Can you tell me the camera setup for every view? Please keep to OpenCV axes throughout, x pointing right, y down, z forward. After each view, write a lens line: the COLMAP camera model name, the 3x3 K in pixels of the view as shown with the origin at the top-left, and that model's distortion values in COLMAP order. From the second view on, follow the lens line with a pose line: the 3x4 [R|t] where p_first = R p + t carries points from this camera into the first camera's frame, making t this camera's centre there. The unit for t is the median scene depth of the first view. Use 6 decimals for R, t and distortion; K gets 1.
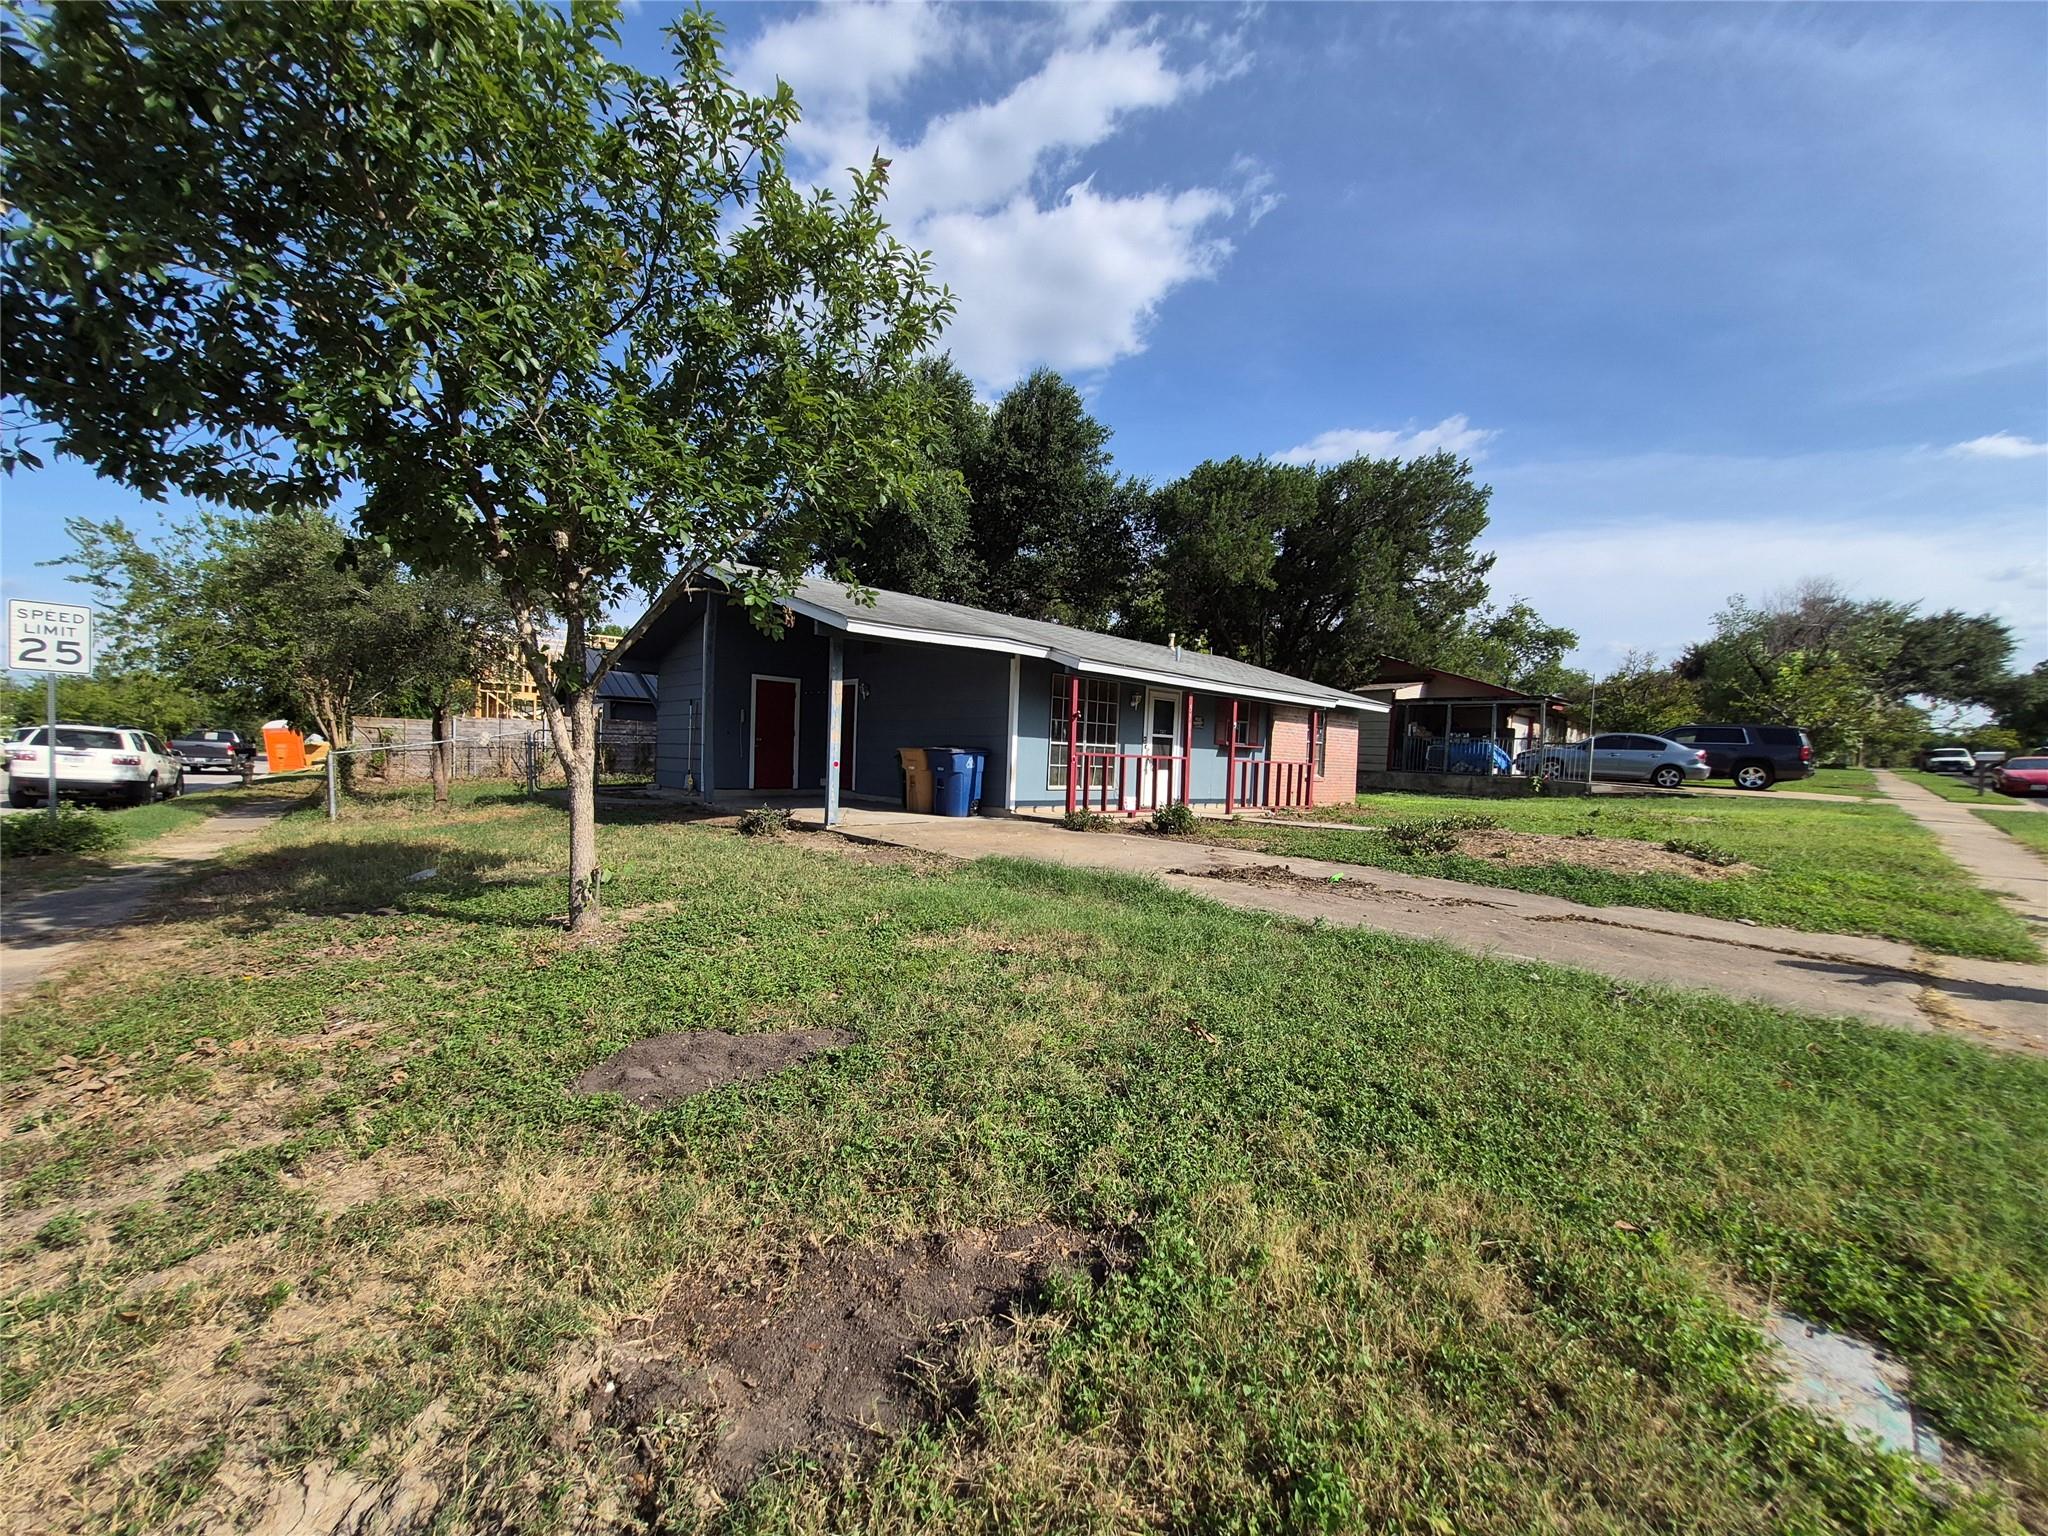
lens RADIAL K [[811.0, 0, 989.1], [0, 811.0, 782.2], [0, 0, 1]] dist [0.004399, 0.000207]
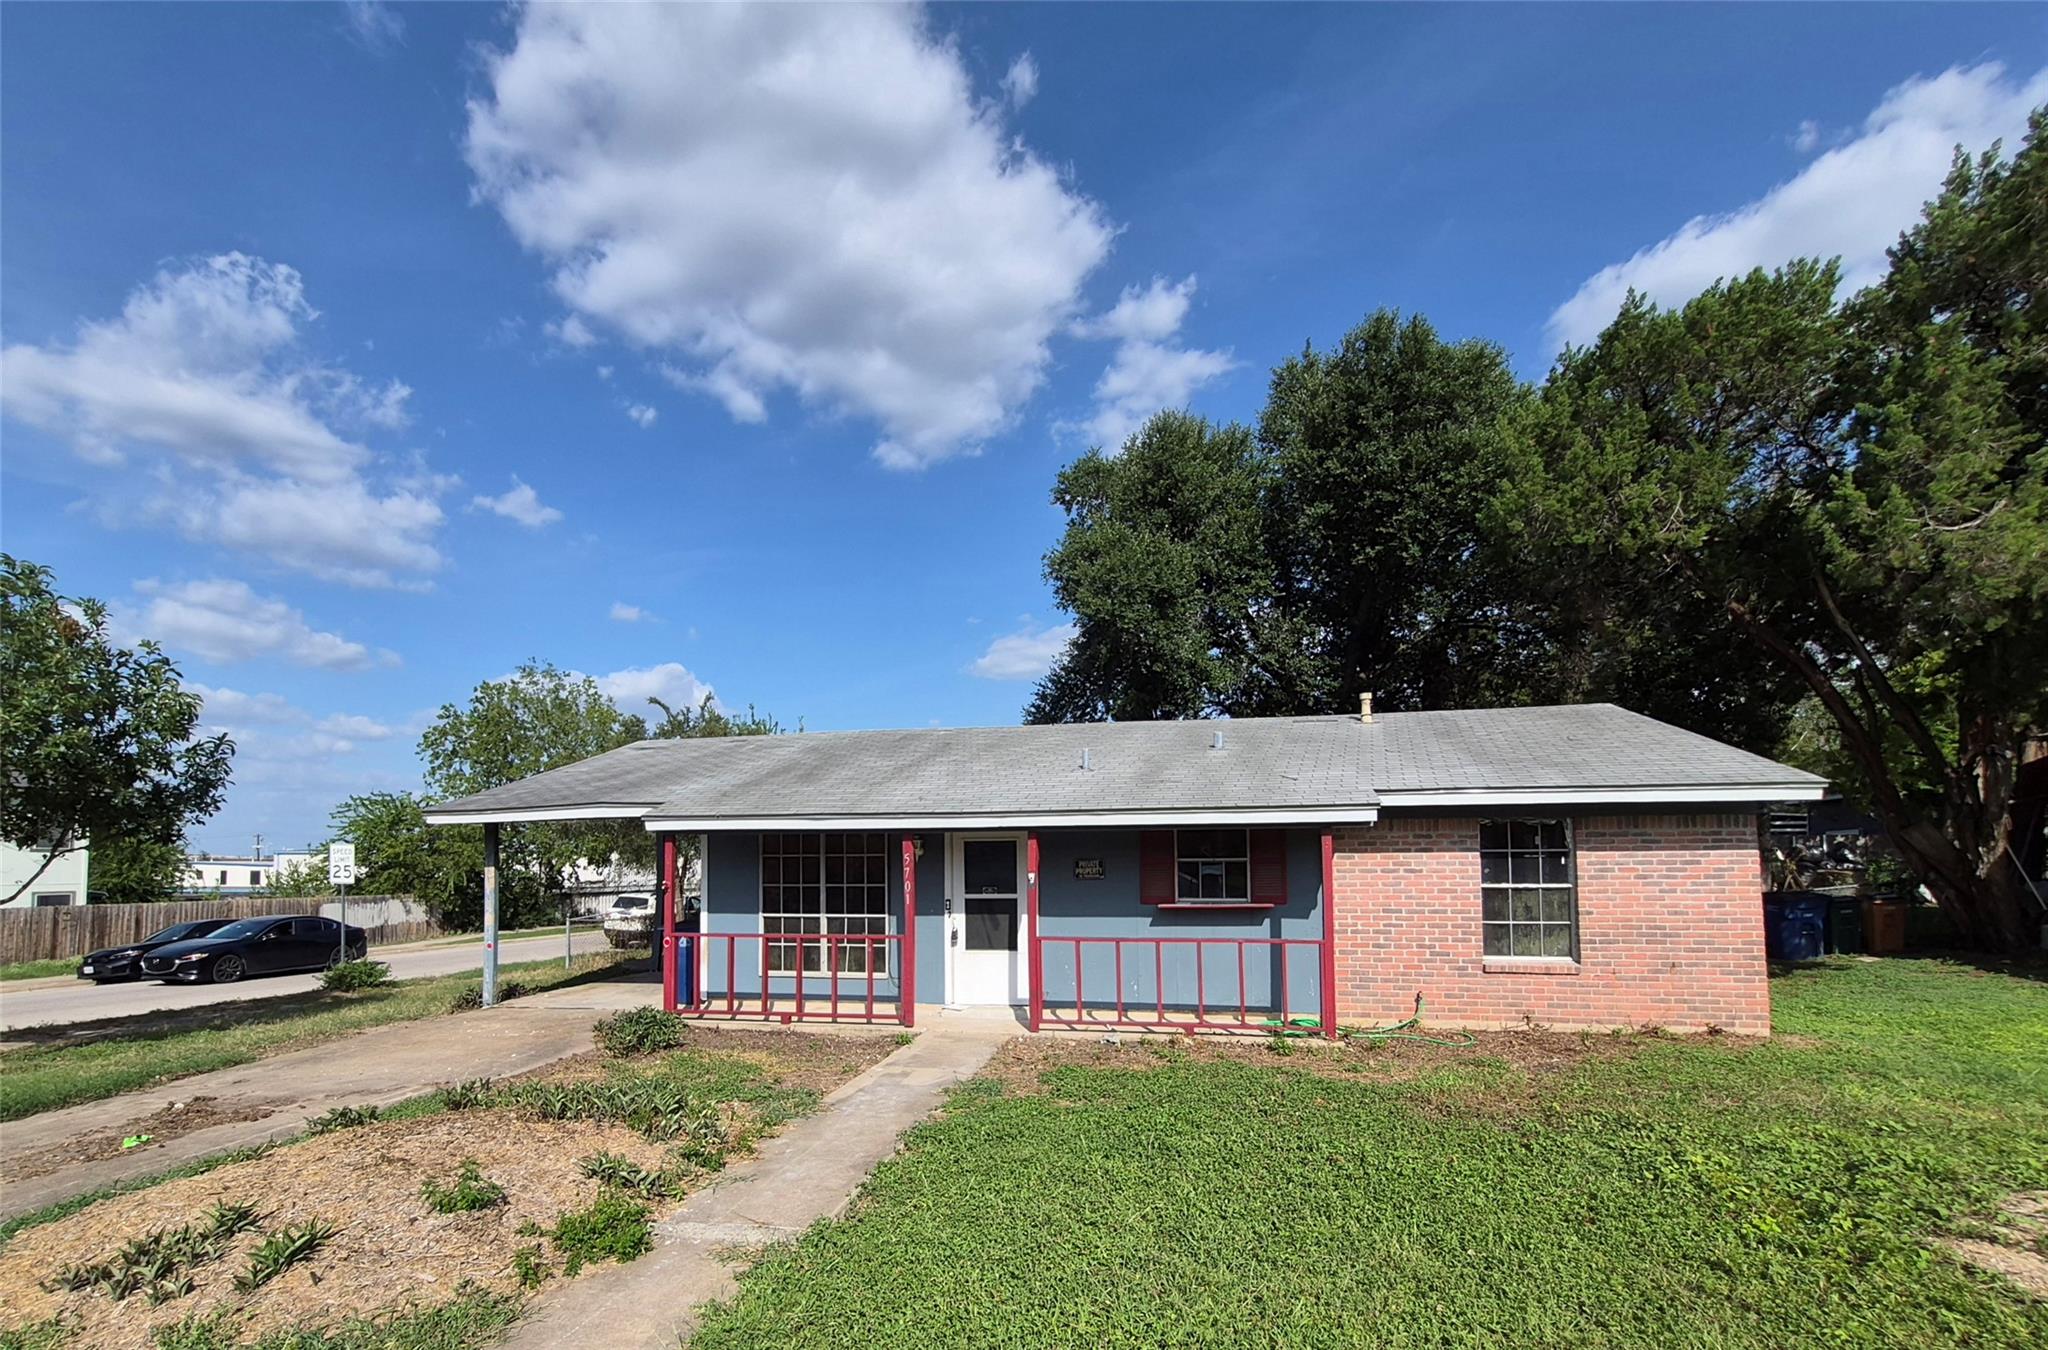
lens RADIAL K [[968.4, 0, 1025.8], [0, 968.4, 815.8], [0, 0, 1]] dist [0.003406, 0.000563]
pose [[0.592247, -0.076563, -0.802111, 0.827161], [0.000750, 0.995527, -0.094471, -0.047477], [0.805756, 0.055349, 0.589656, 0.557199]]
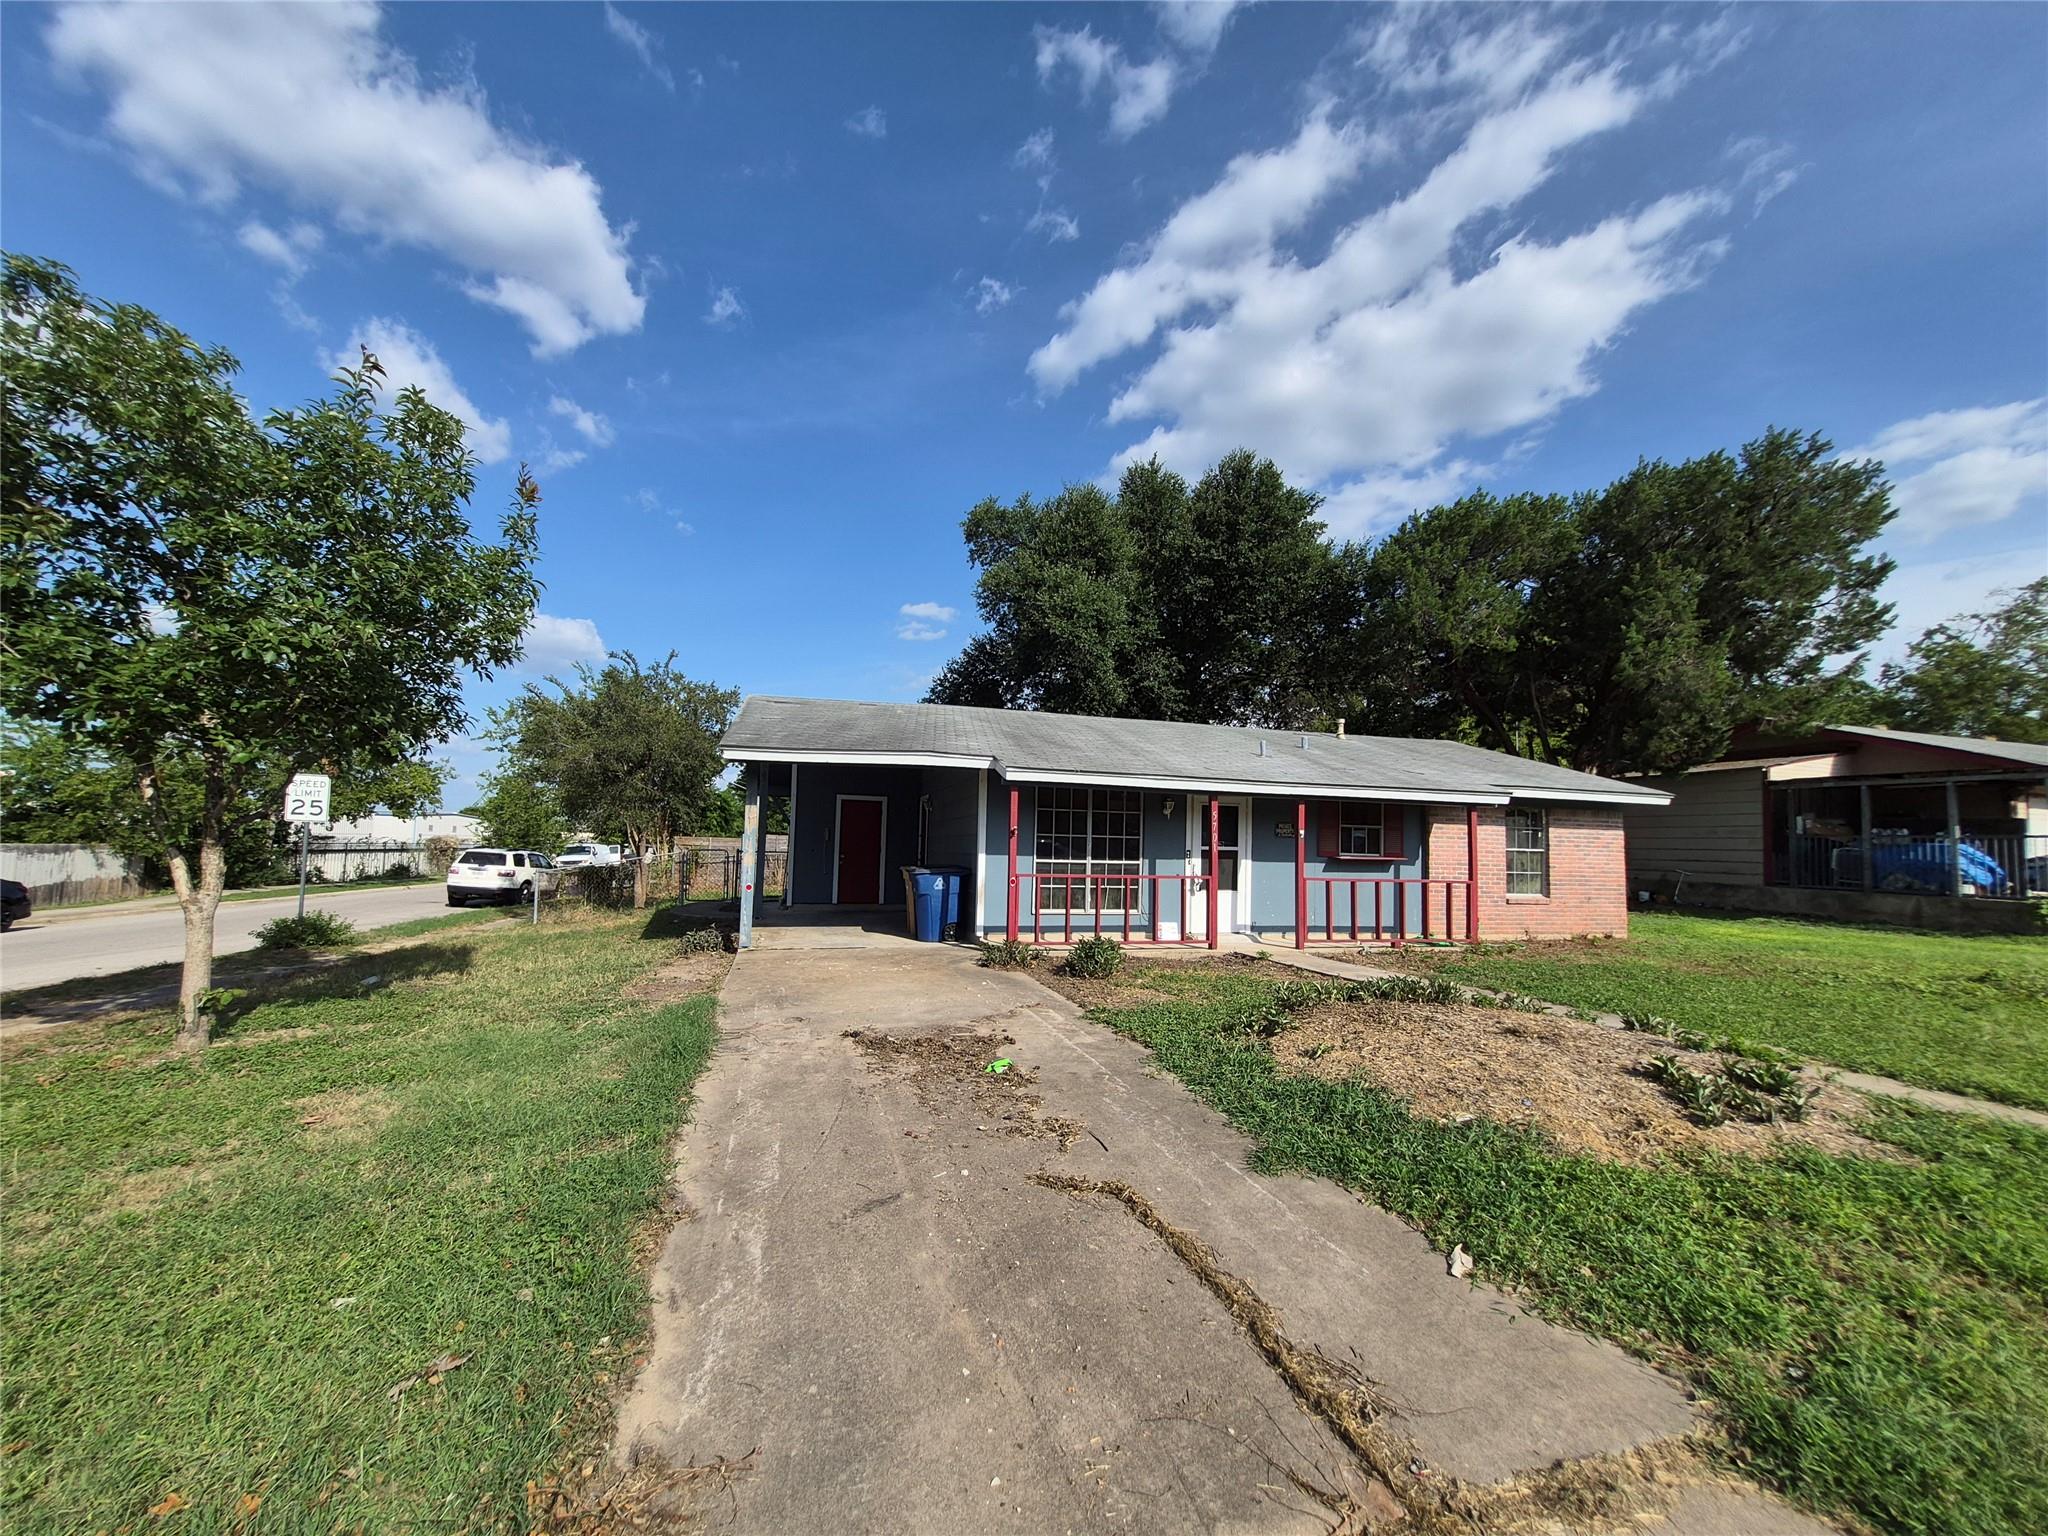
lens RADIAL K [[800.0, 0, 1008.0], [0, 800.0, 785.2], [0, 0, 1]] dist [-0.000666, 0.000784]
pose [[0.891124, -0.047636, -0.451253, 0.381502], [-0.007340, 0.992831, -0.119302, -0.022248], [0.453701, 0.109625, 0.884386, 0.176026]]
